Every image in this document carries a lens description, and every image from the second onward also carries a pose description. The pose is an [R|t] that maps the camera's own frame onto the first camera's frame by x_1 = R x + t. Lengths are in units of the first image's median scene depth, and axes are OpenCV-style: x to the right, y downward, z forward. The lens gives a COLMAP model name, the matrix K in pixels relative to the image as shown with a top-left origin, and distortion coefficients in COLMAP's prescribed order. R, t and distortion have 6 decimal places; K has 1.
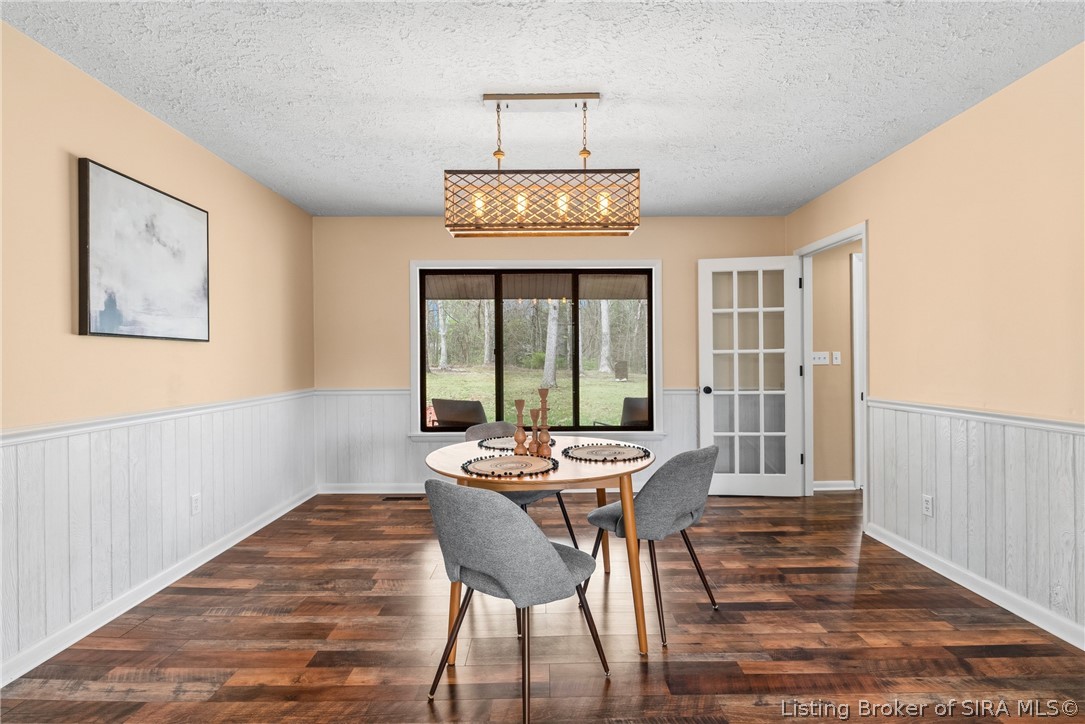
lens RADIAL K [[493.5, 0, 539.3], [0, 493.5, 356.7], [0, 0, 1]] dist [0.001174, 0.001148]
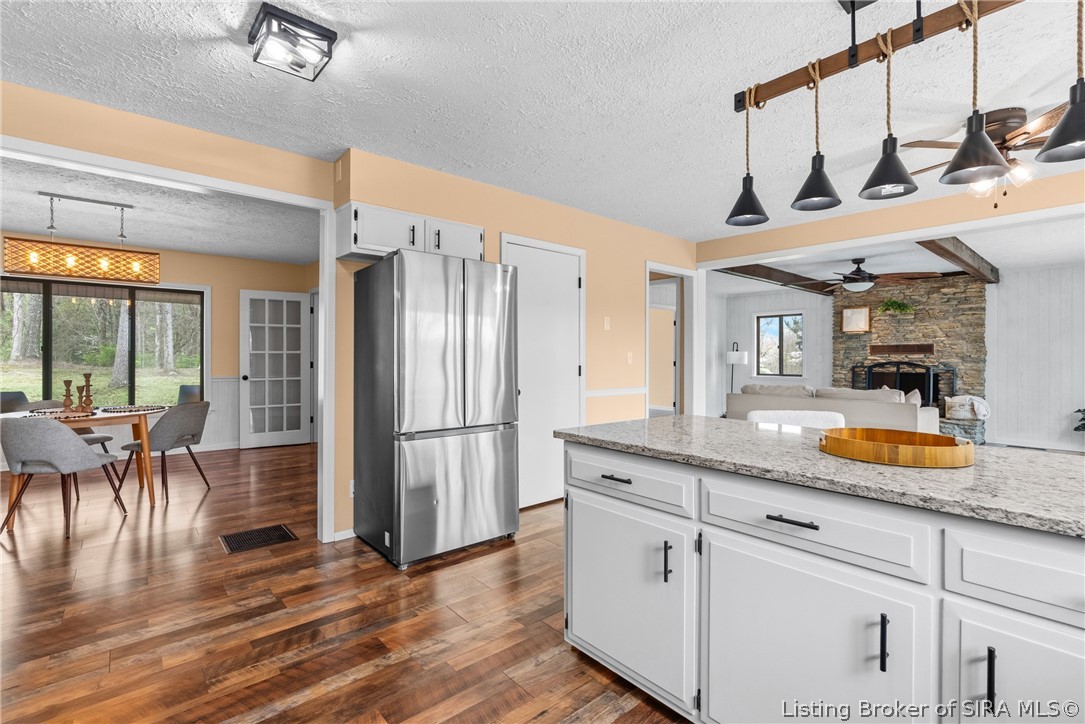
lens RADIAL K [[493.5, 0, 539.3], [0, 493.5, 356.7], [0, 0, 1]] dist [0.001174, 0.001148]
pose [[0.758297, 0.009695, 0.651837, 0.042596], [-0.012789, 0.999918, 0.000006, -0.007109], [-0.651784, -0.008341, 0.758359, -0.707295]]
